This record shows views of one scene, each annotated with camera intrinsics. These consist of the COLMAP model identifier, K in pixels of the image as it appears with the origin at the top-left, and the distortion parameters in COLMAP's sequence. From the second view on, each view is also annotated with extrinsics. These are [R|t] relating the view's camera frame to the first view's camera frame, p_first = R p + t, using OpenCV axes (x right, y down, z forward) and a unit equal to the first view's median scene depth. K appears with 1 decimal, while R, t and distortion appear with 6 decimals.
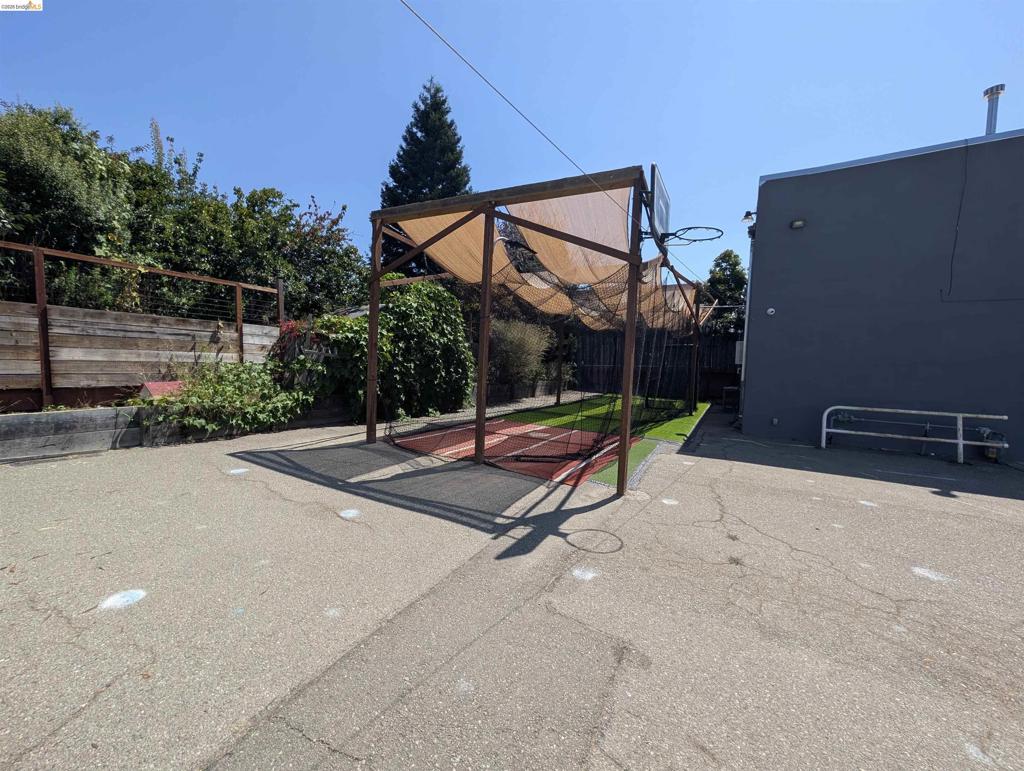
lens RADIAL K [[388.6, 0, 511.0], [0, 388.6, 387.4], [0, 0, 1]] dist [0.002184, 0.000262]
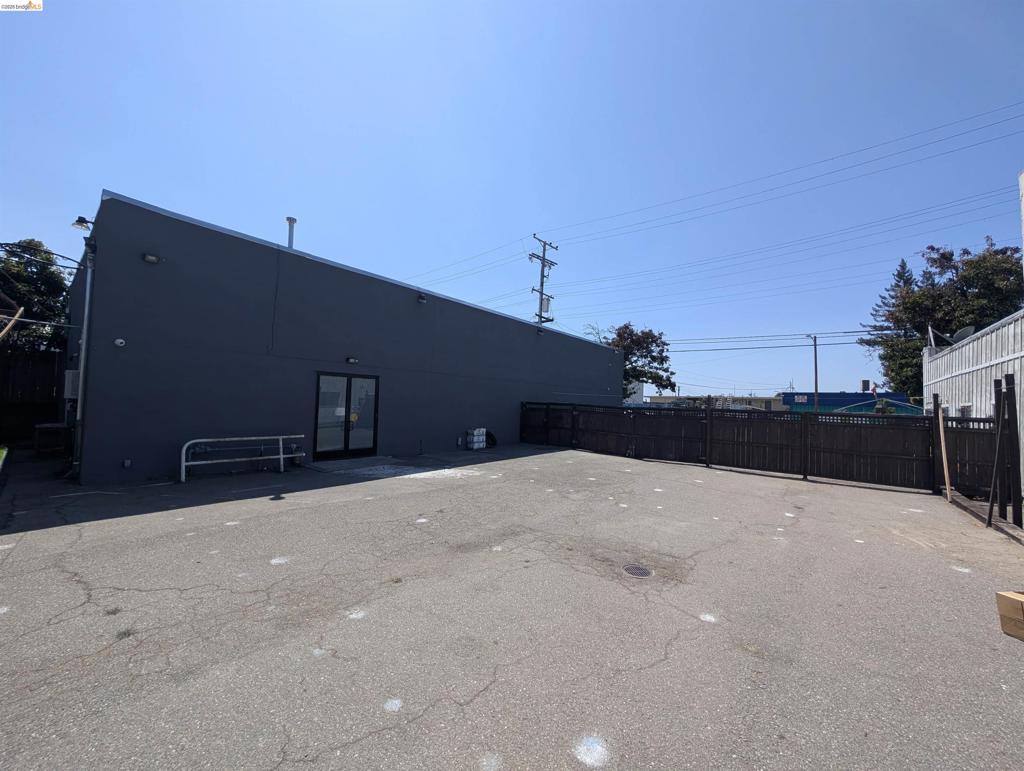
lens RADIAL K [[388.6, 0, 511.8], [0, 388.6, 389.8], [0, 0, 1]] dist [0.002184, 0.000262]
pose [[0.152934, 0.010414, 0.988181, -0.114143], [0.034926, 0.999263, -0.015936, -0.050389], [-0.987619, 0.036951, 0.152458, -0.046717]]
